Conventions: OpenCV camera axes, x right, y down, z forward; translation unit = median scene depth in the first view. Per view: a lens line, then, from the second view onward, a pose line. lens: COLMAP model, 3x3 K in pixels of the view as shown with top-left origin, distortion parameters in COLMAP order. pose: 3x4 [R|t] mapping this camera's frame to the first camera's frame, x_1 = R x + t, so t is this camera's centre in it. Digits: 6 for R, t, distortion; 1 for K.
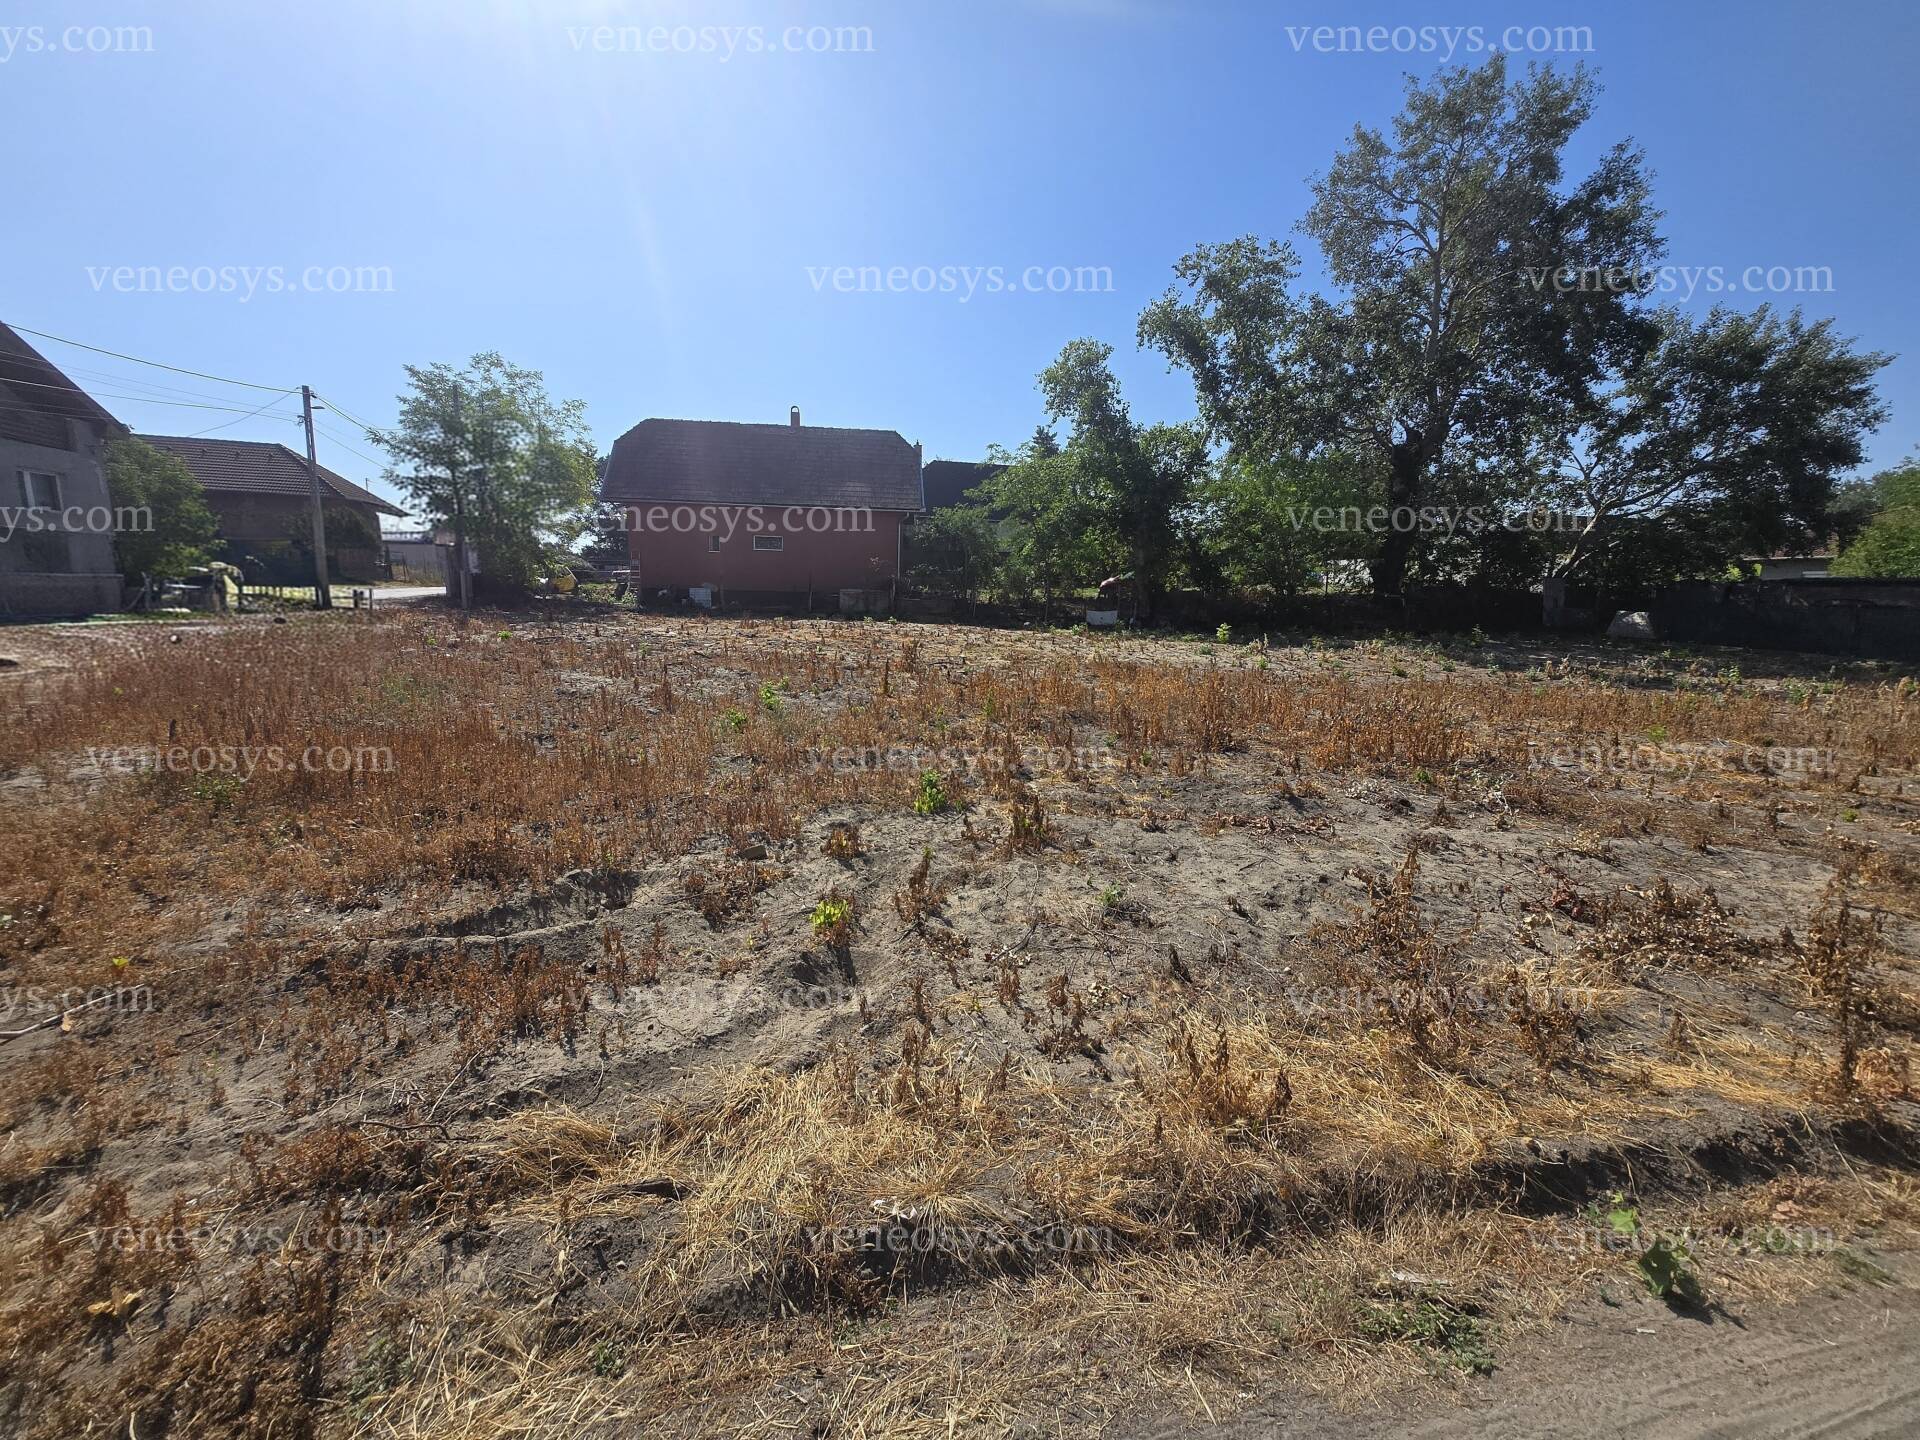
lens RADIAL K [[740.1, 0, 961.6], [0, 740.1, 708.0], [0, 0, 1]] dist [0.001896, -0.002197]
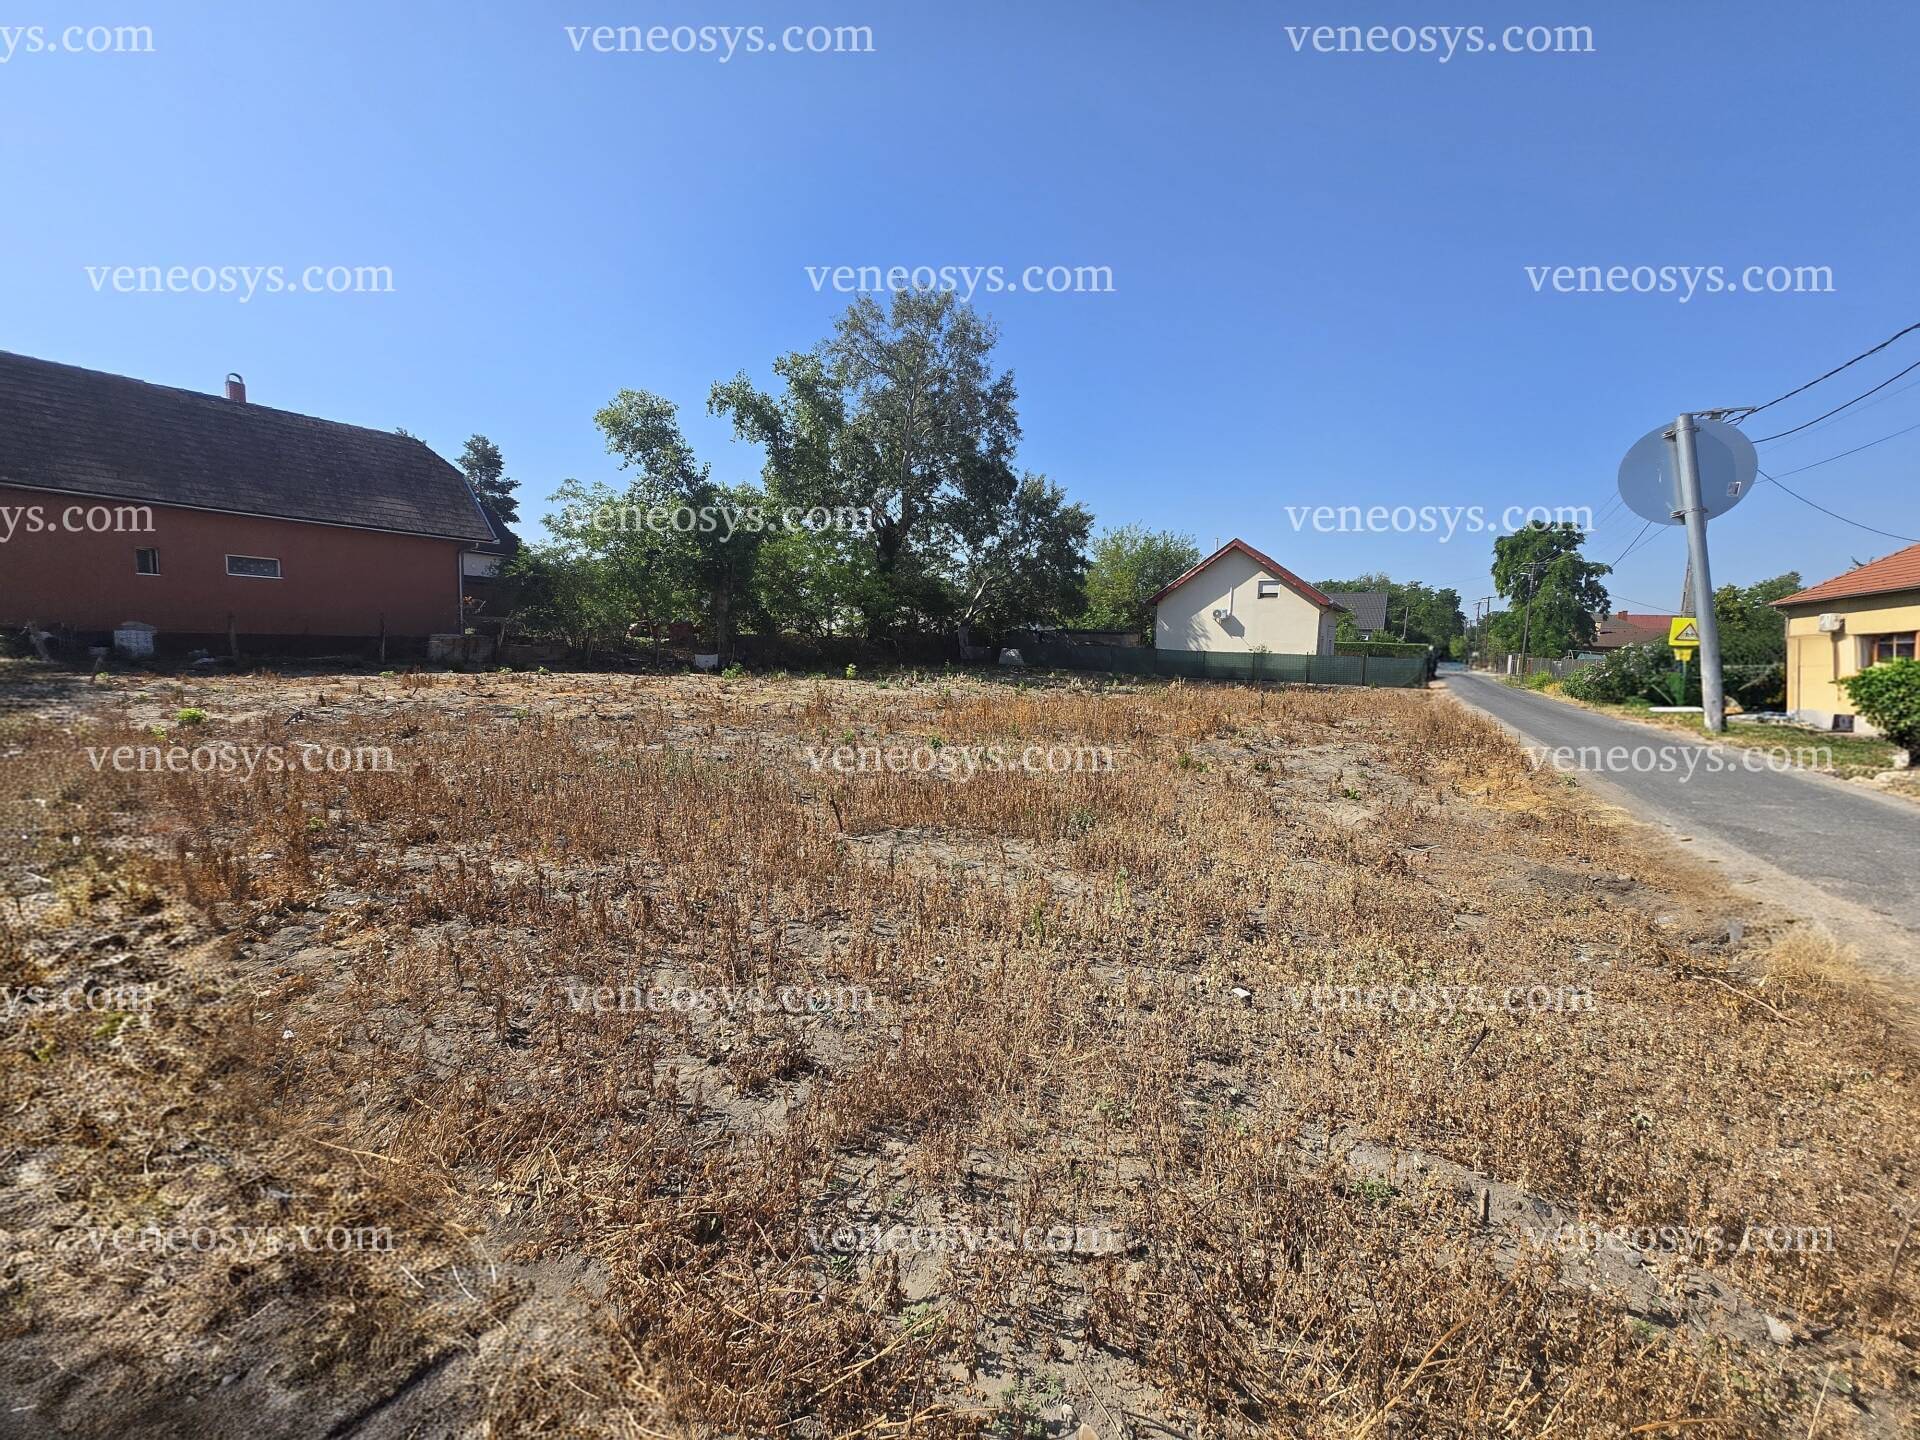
lens RADIAL K [[740.1, 0, 961.6], [0, 740.1, 708.0], [0, 0, 1]] dist [0.001896, -0.002197]
pose [[0.655450, -0.070138, 0.751975, -0.393233], [0.107642, 0.994189, -0.001096, -0.015497], [-0.747528, 0.081663, 0.659191, 0.038766]]
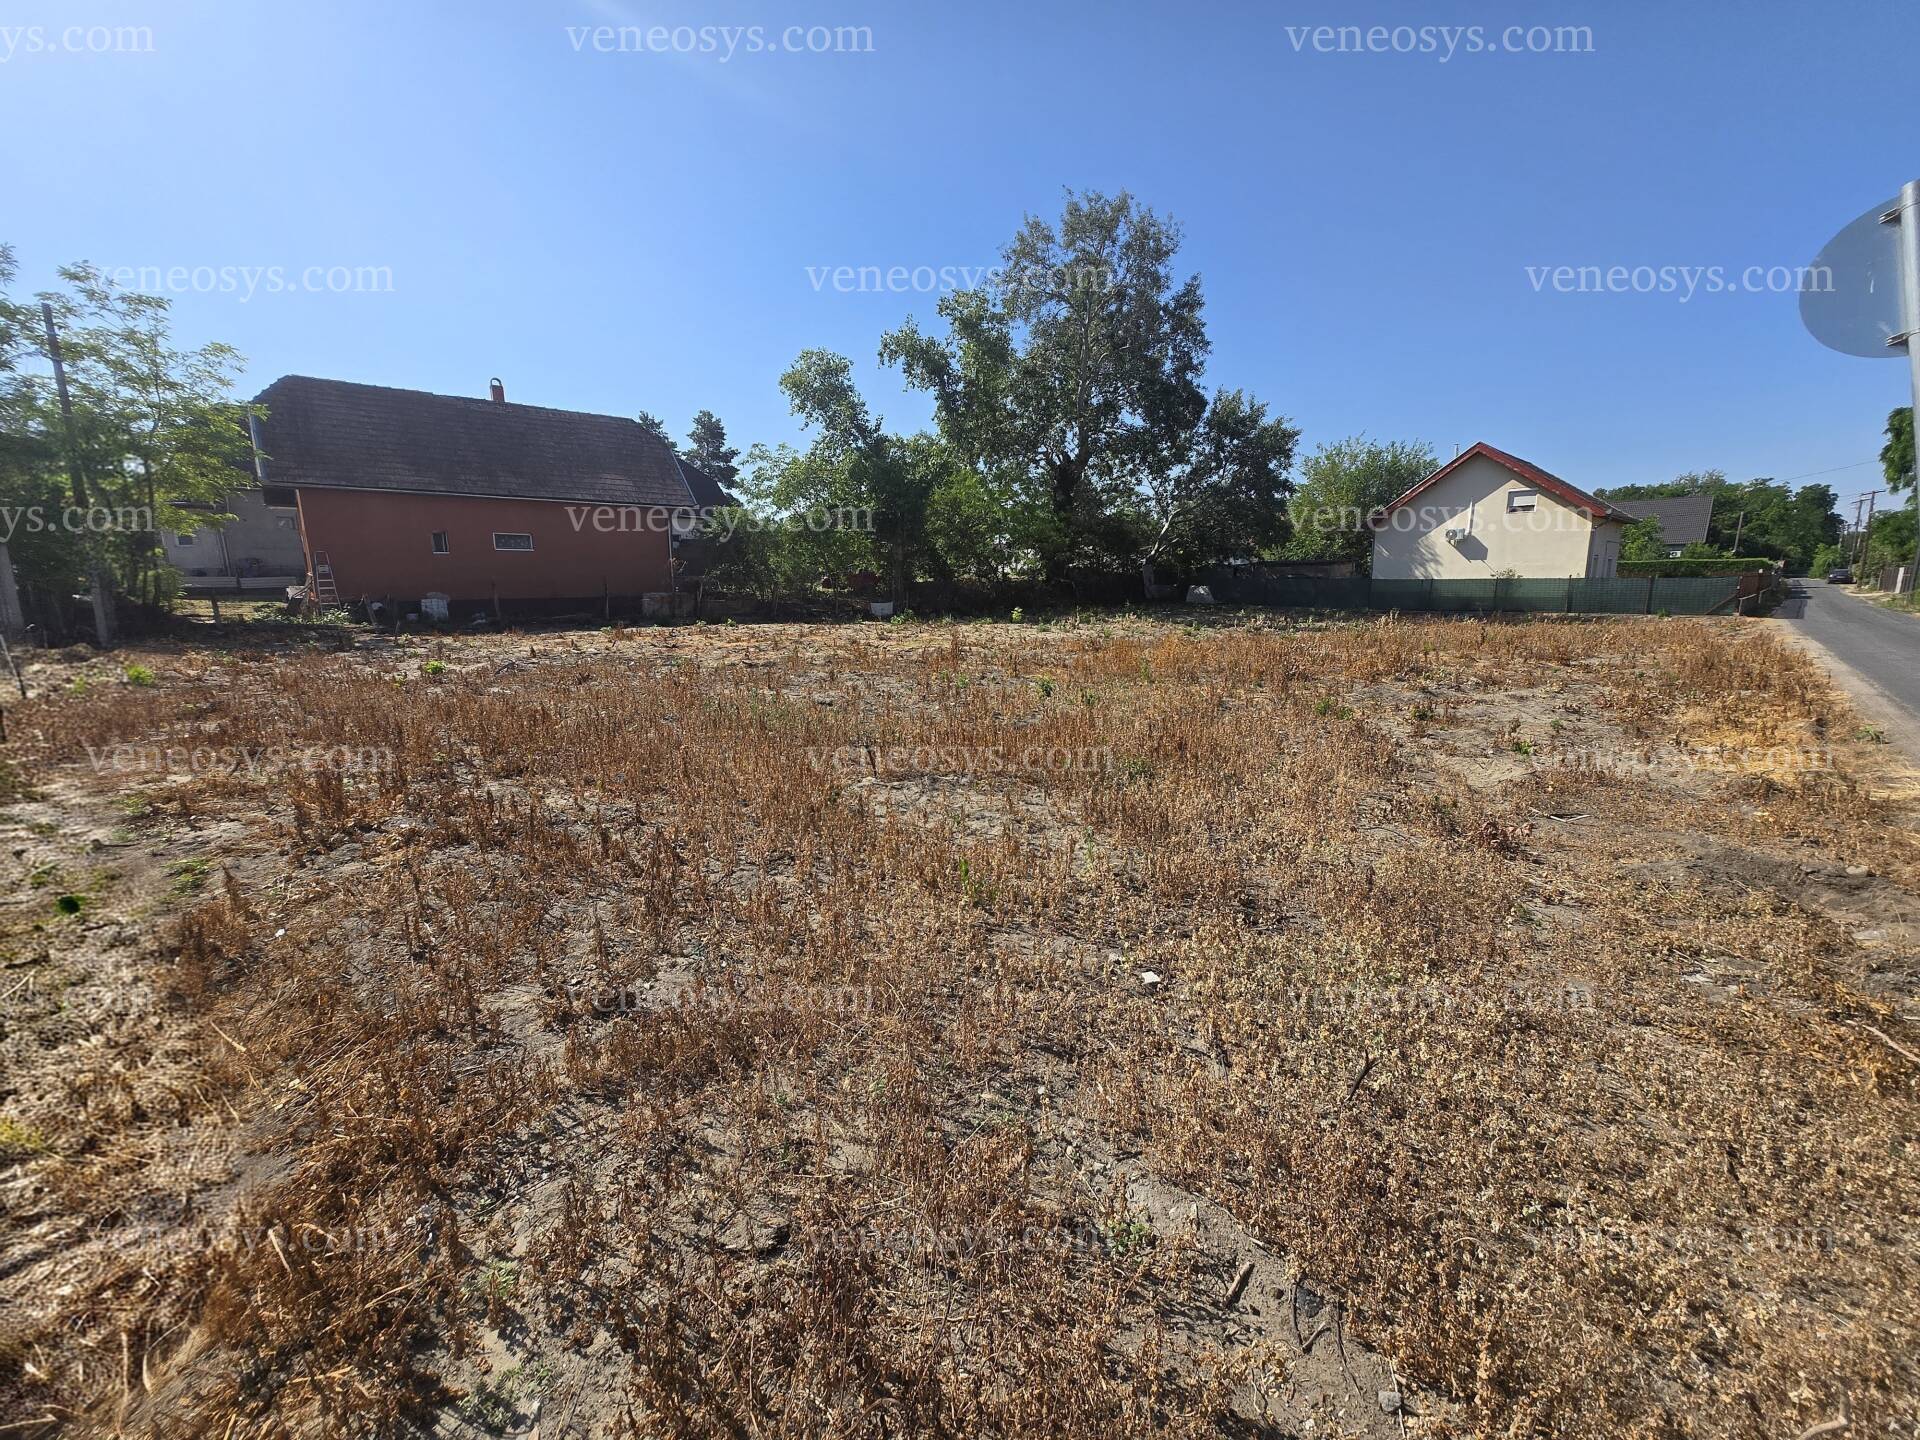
lens RADIAL K [[740.1, 0, 961.6], [0, 740.1, 708.0], [0, 0, 1]] dist [0.001896, -0.002197]
pose [[0.831938, -0.123993, 0.540837, -0.347948], [0.119836, 0.991860, 0.043059, -0.009584], [-0.541773, 0.028989, 0.840025, 0.013220]]
